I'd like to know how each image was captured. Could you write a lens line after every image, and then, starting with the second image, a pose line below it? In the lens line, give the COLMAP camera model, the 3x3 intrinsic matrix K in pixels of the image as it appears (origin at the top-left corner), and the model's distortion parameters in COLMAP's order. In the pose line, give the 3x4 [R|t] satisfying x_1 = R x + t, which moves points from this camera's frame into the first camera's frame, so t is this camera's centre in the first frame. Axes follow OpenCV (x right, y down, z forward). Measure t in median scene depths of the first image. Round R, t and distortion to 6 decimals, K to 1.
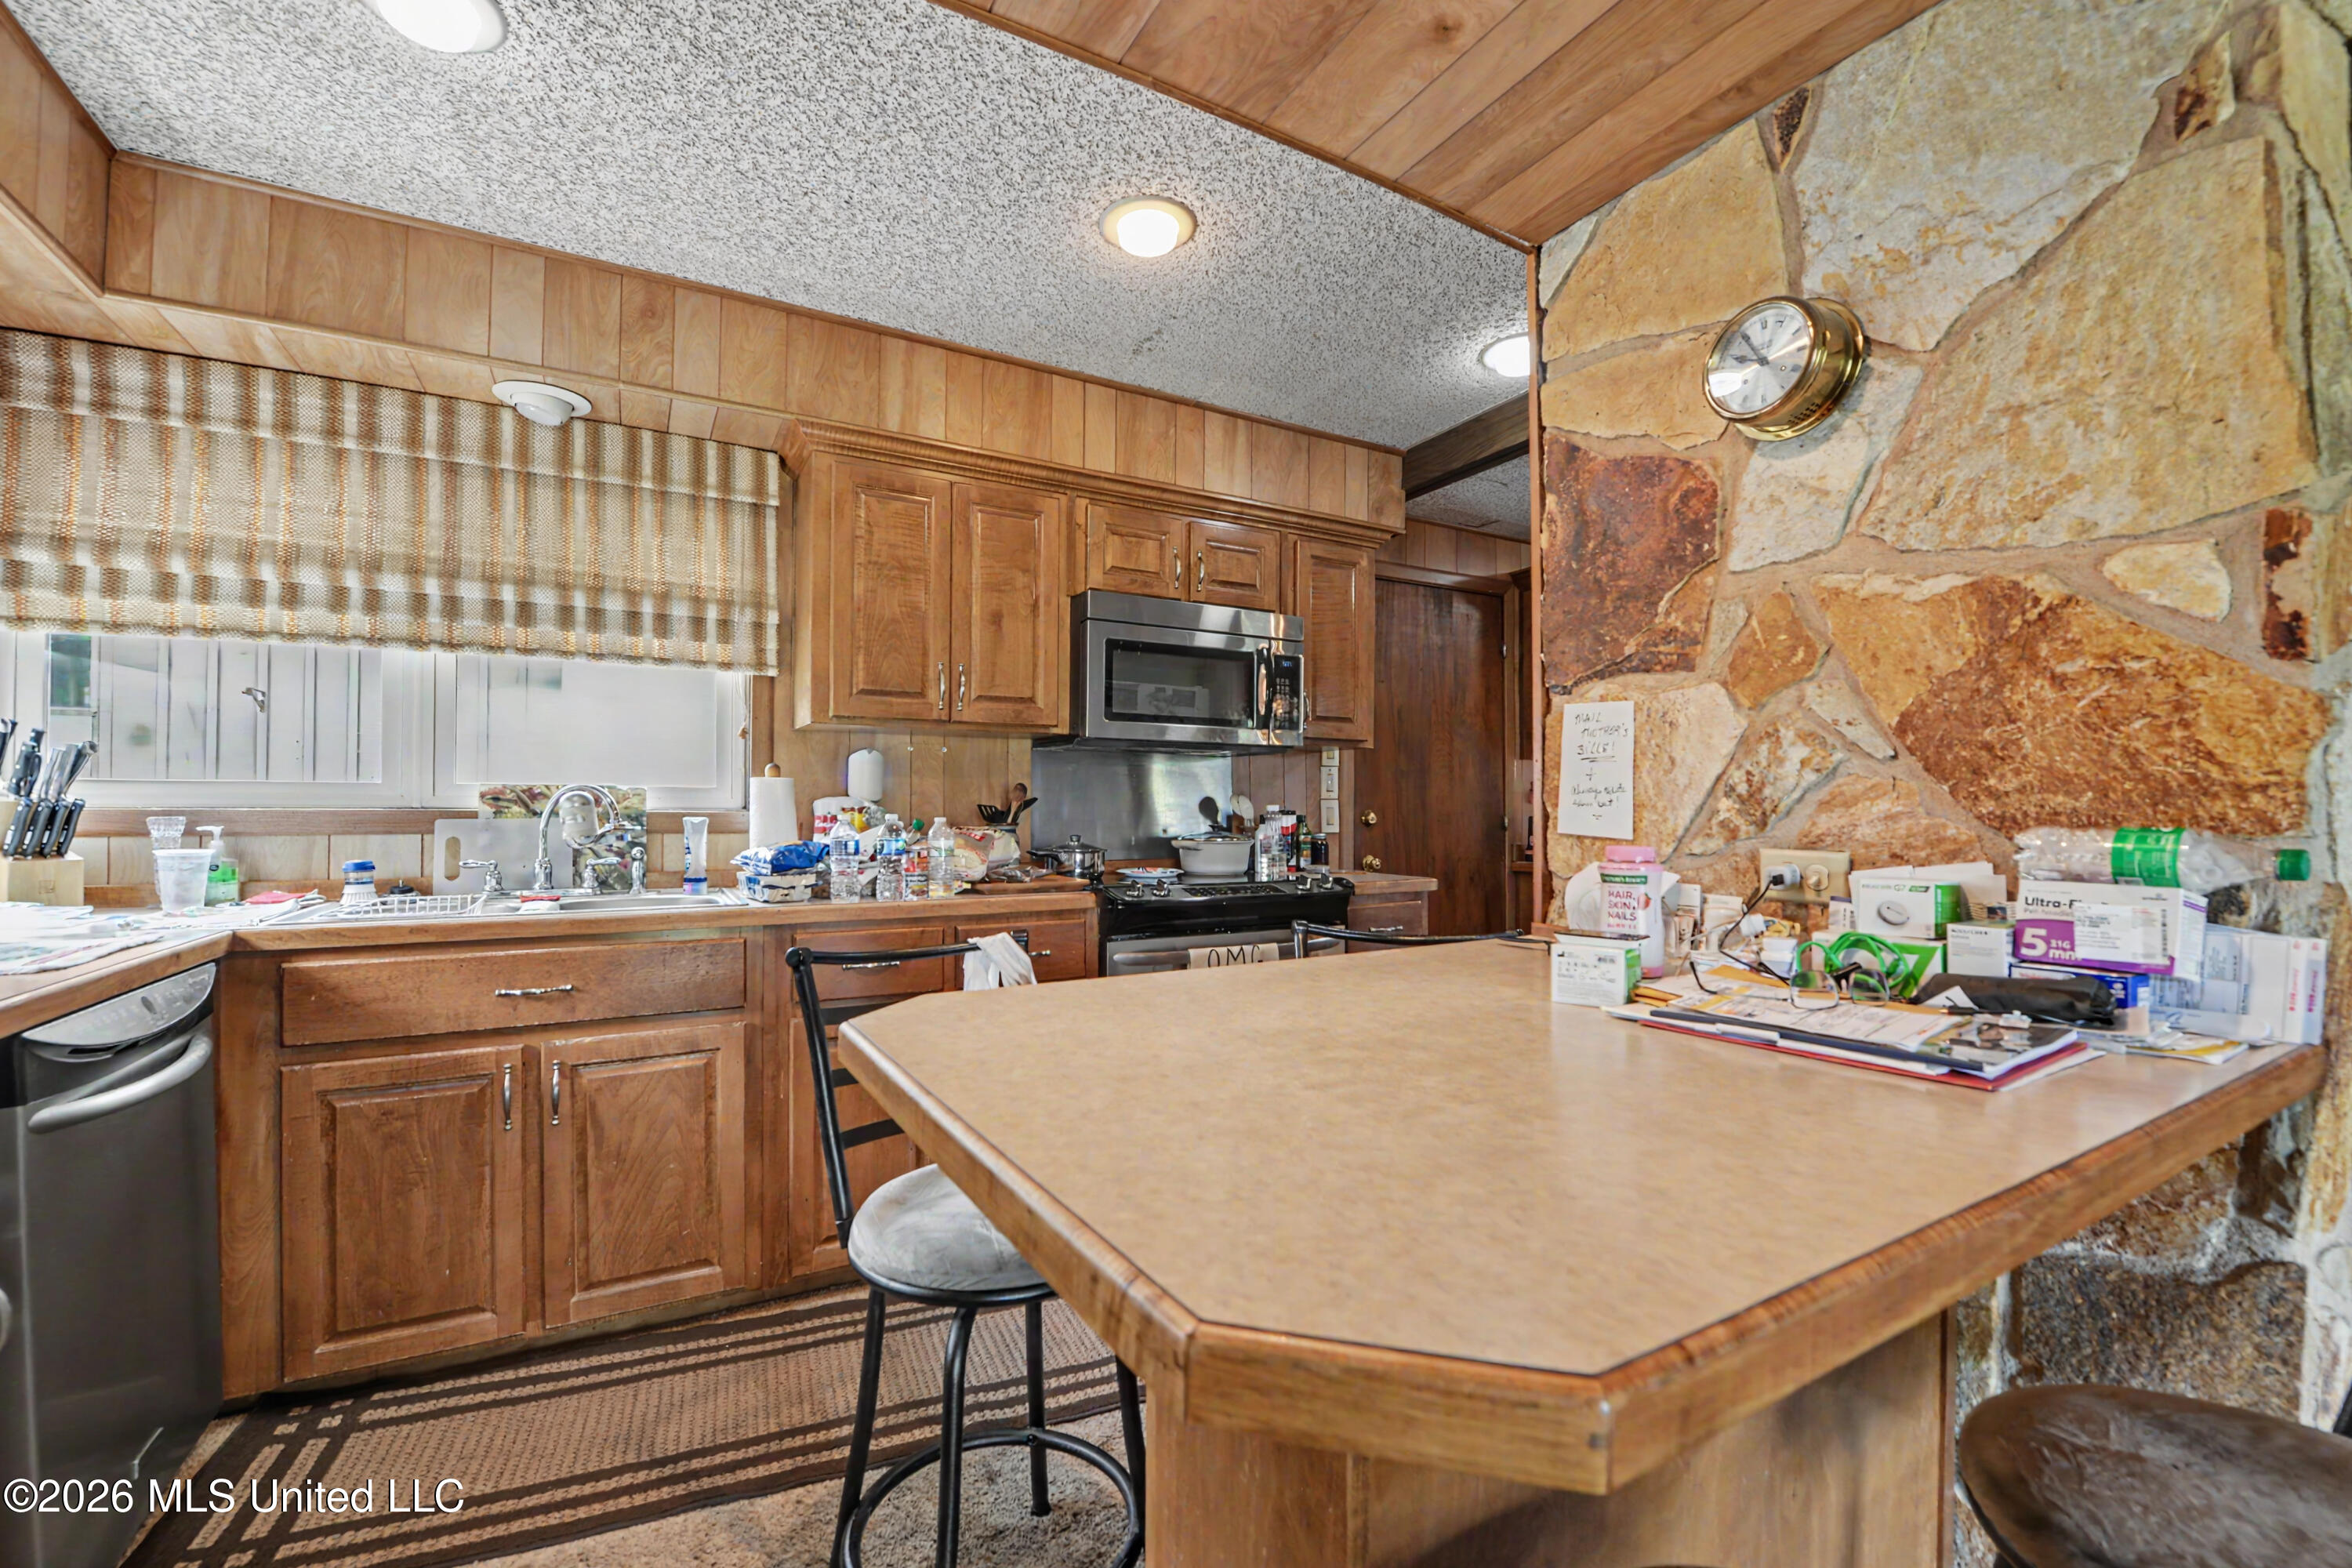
lens RADIAL K [[948.1, 0, 1179.4], [0, 948.1, 791.1], [0, 0, 1]] dist [-0.024319, 0.000180]
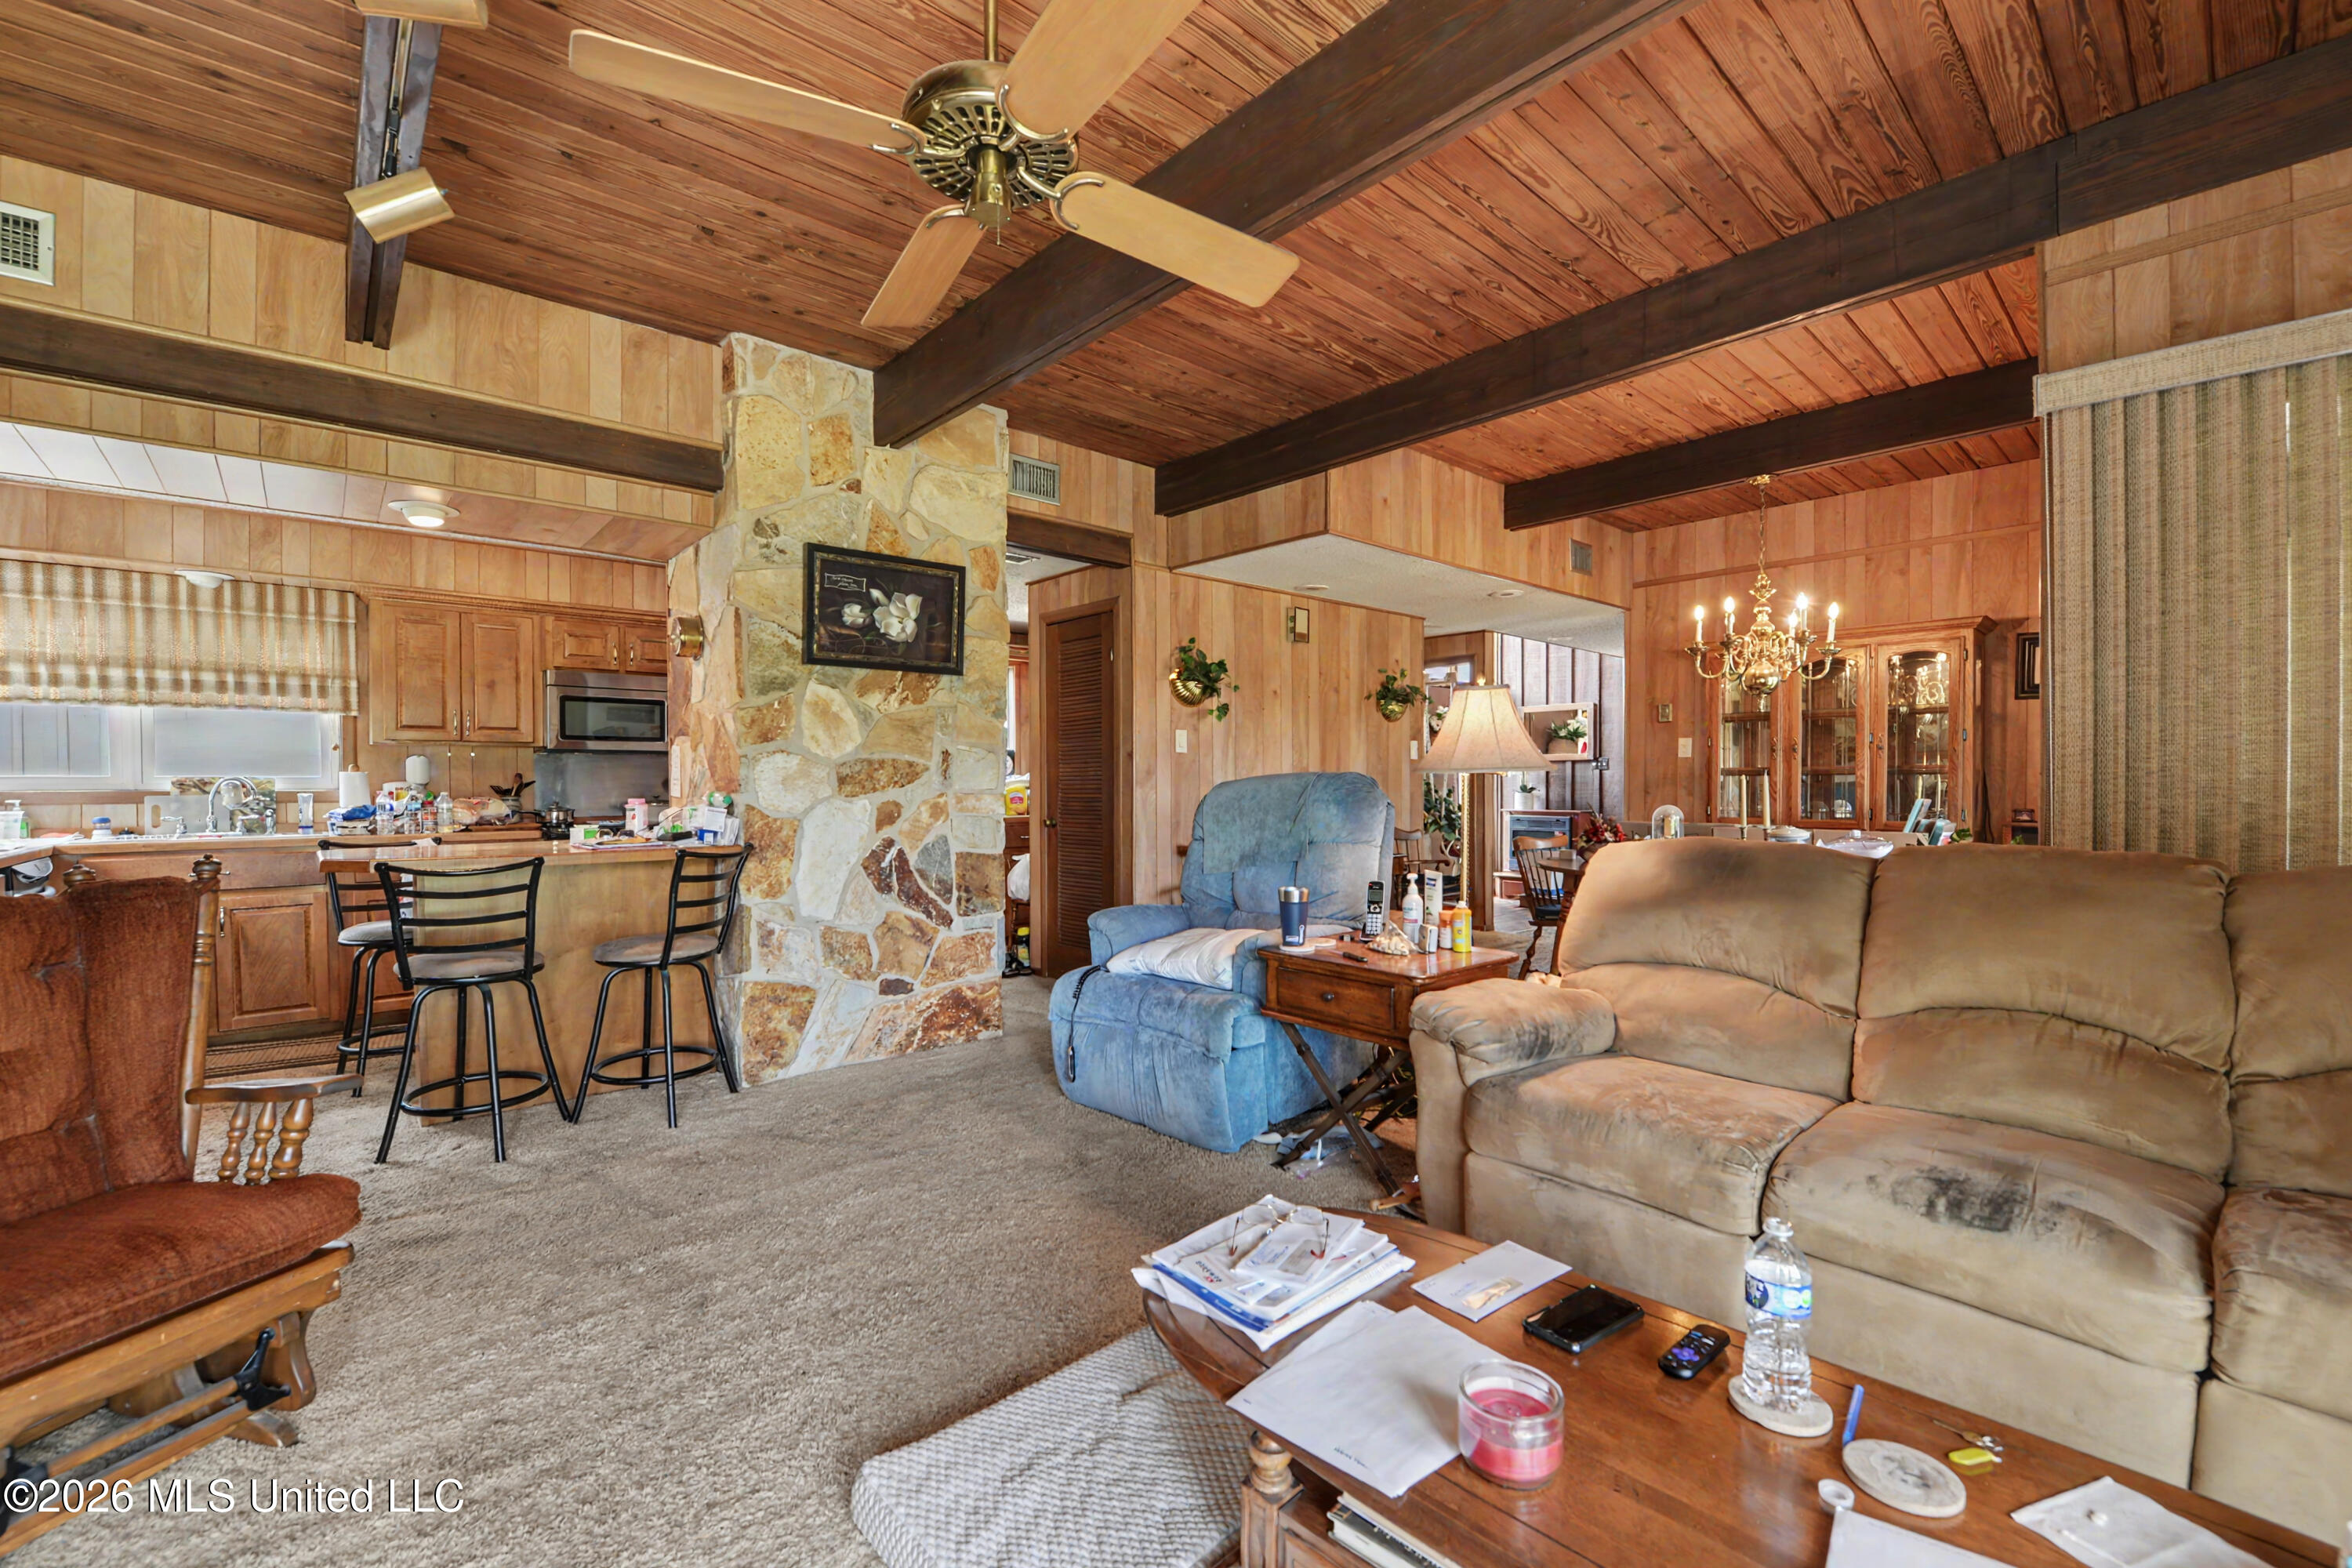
lens RADIAL K [[948.1, 0, 1168.0], [0, 948.1, 789.8], [0, 0, 1]] dist [-0.024319, 0.000180]
pose [[0.977036, -0.008220, 0.212914, 0.810250], [0.002788, 0.999663, 0.025798, -0.024074], [-0.213054, -0.024612, 0.976730, -1.229032]]
